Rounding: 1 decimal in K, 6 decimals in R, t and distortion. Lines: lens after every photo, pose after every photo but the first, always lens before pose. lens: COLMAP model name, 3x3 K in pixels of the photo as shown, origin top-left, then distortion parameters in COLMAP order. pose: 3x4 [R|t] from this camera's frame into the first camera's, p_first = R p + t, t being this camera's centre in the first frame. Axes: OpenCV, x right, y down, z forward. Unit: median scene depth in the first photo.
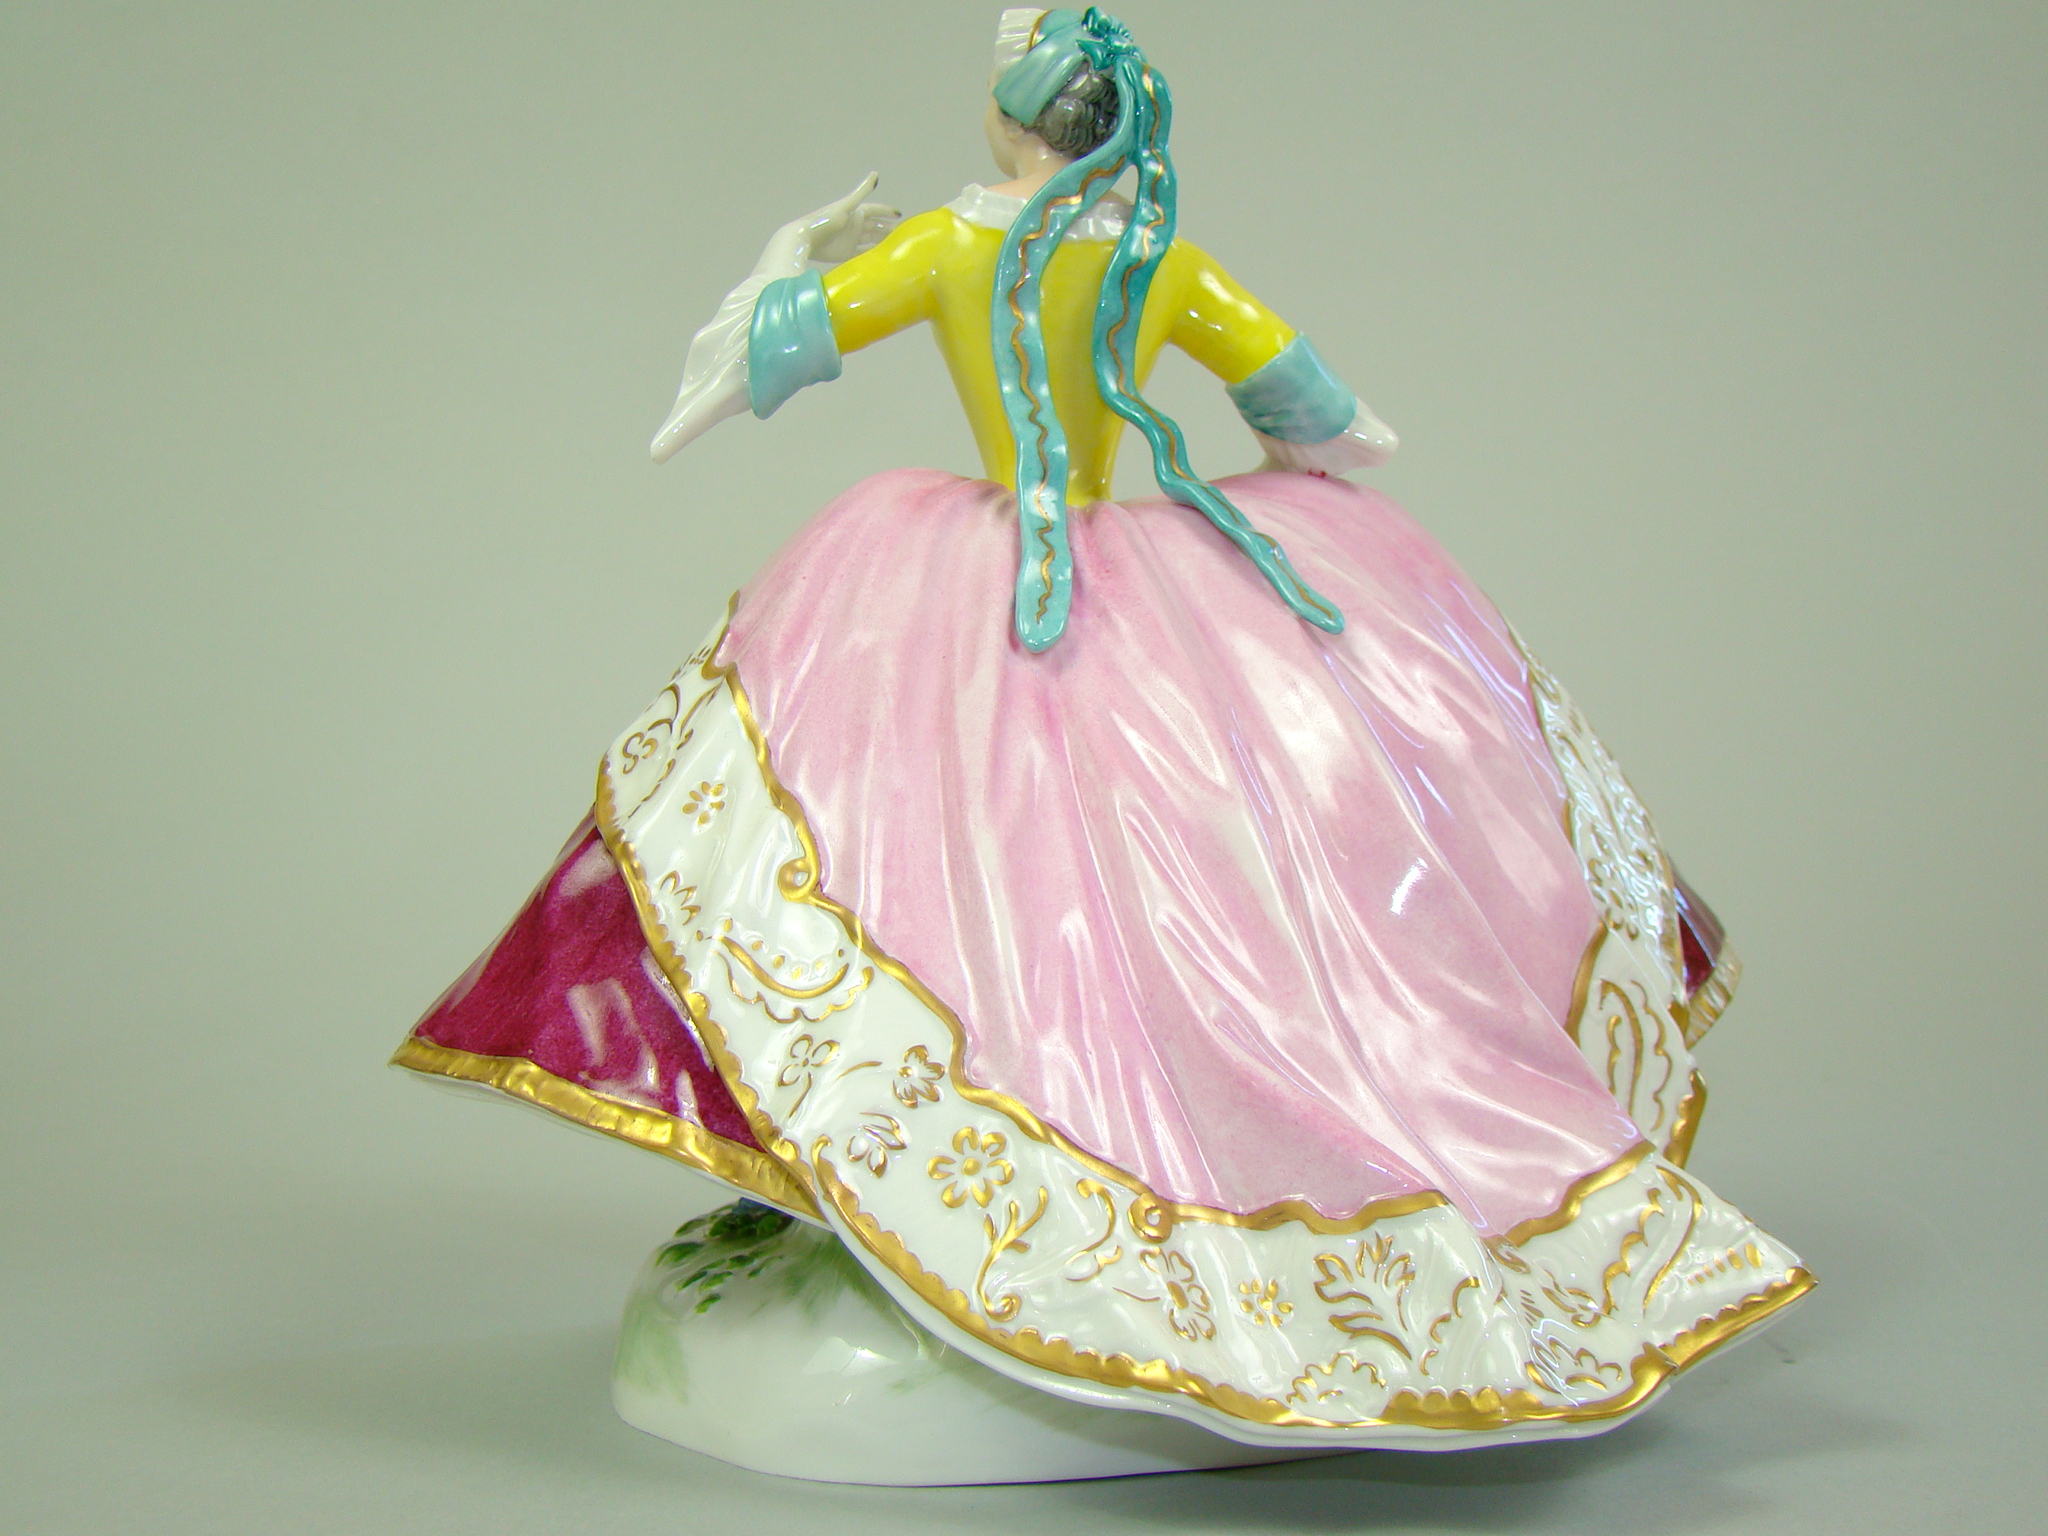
lens RADIAL K [[2289.3, 0, 1028.4], [0, 2289.3, 770.7], [0, 0, 1]] dist [-0.025806, 0.000000]
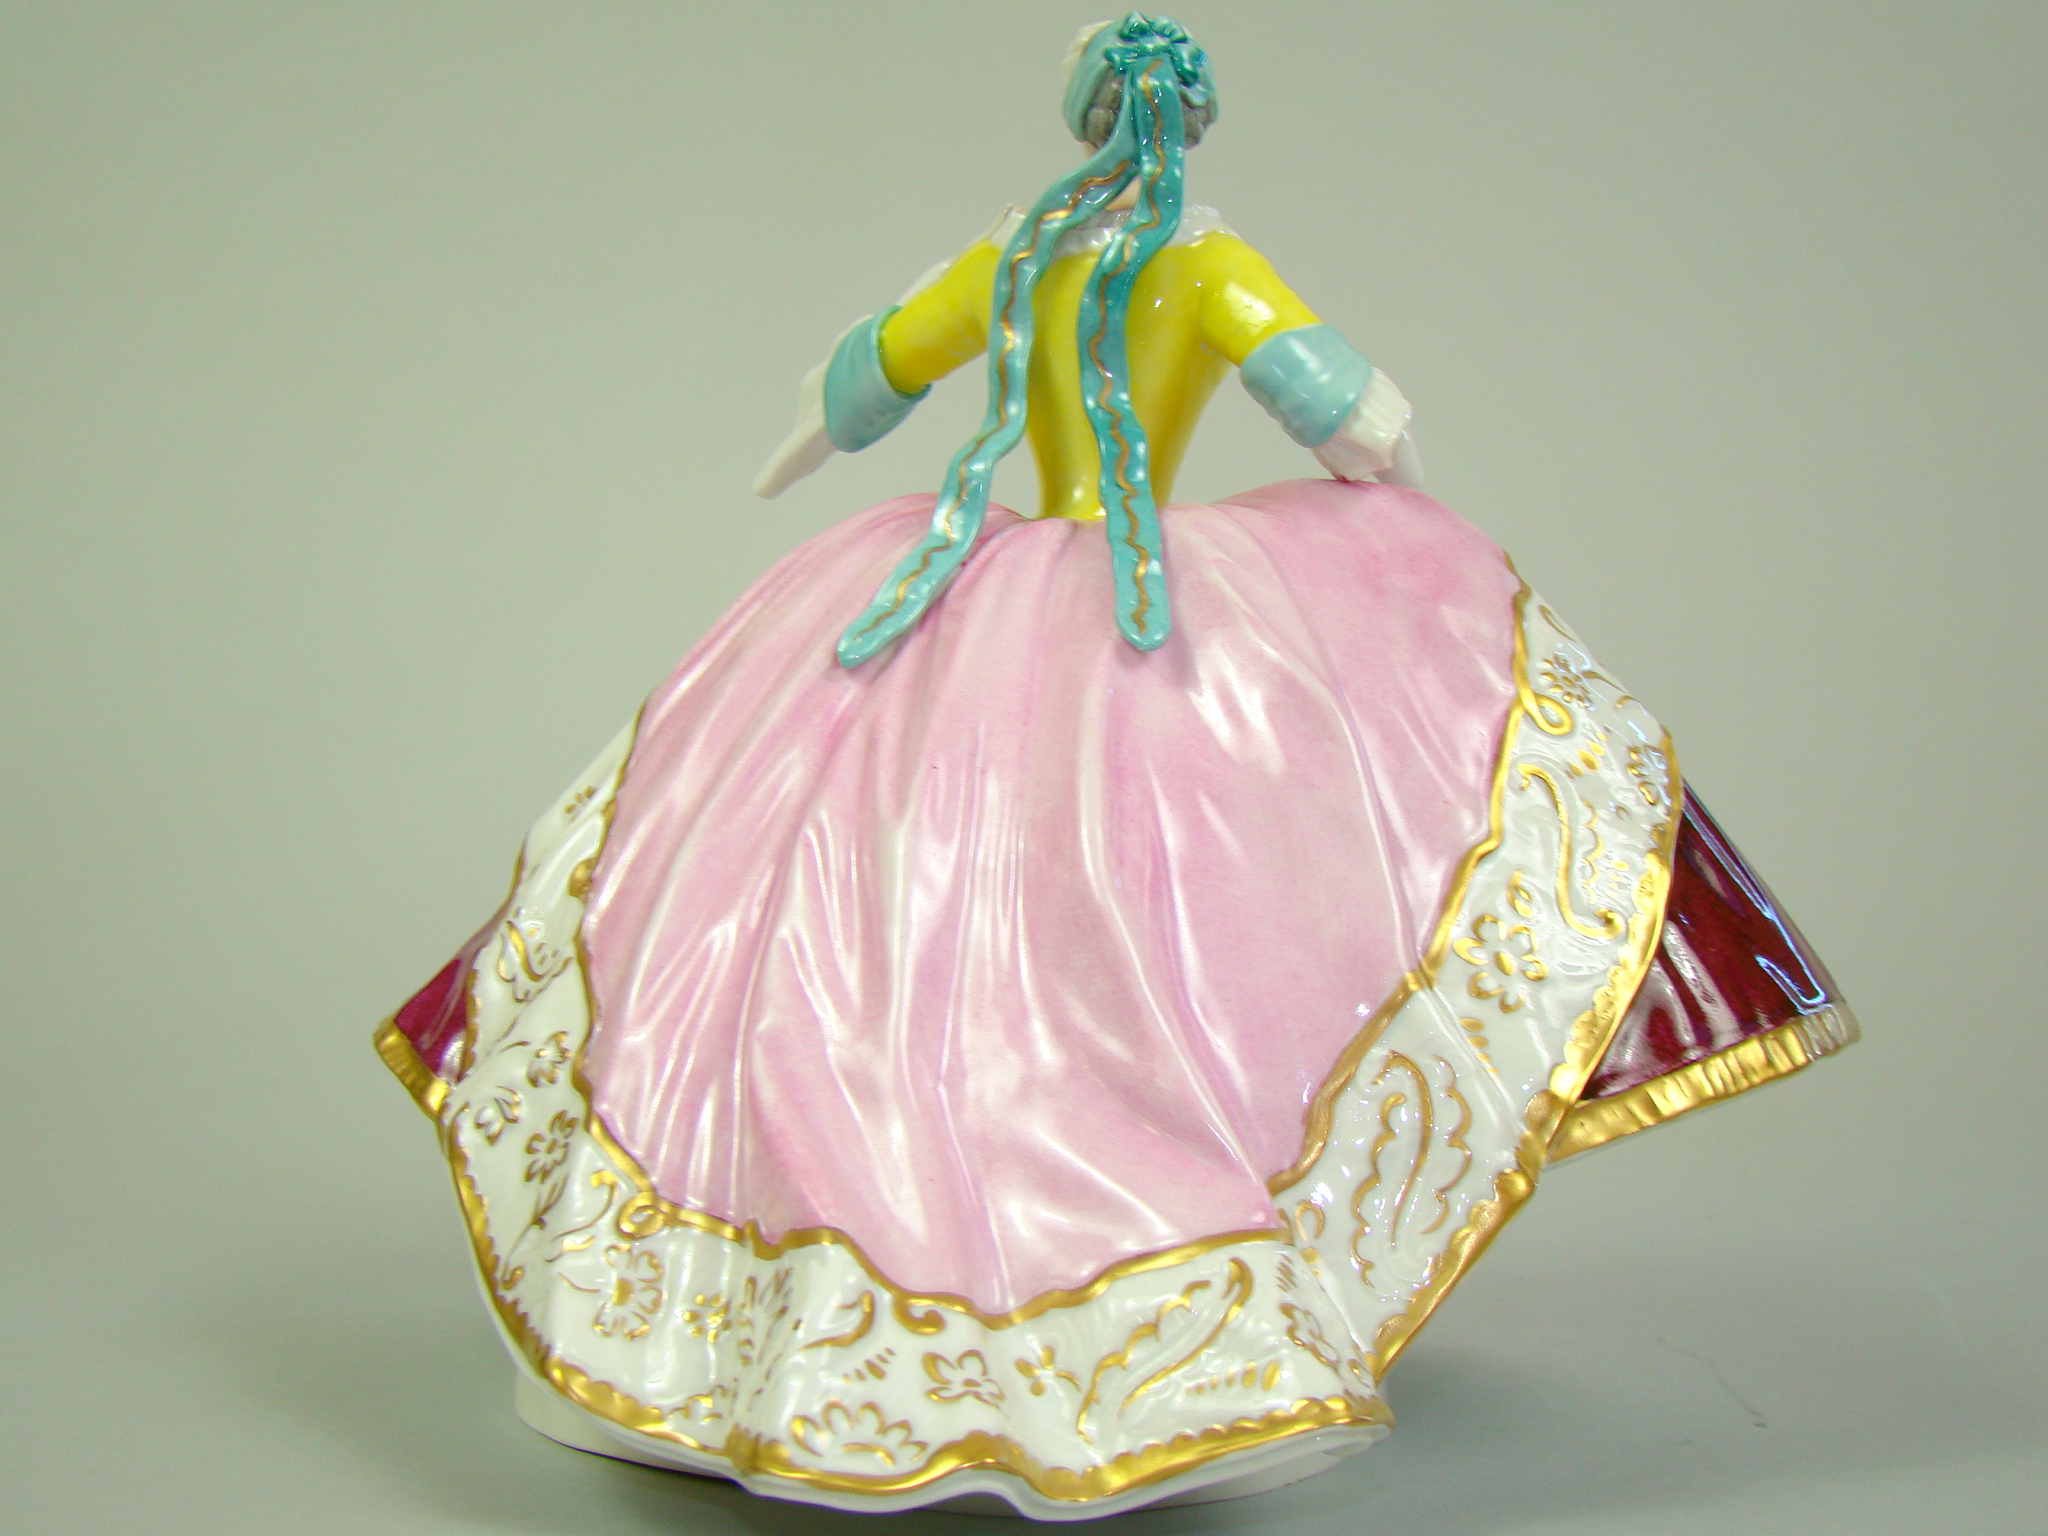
lens RADIAL K [[2289.3, 0, 1024.2], [0, 2289.3, 762.6], [0, 0, 1]] dist [-0.025806, 0.000000]
pose [[0.803352, 0.024804, -0.594988, 0.745522], [-0.037498, 0.999256, -0.008971, -0.004607], [0.594323, 0.029518, 0.803685, 0.255001]]
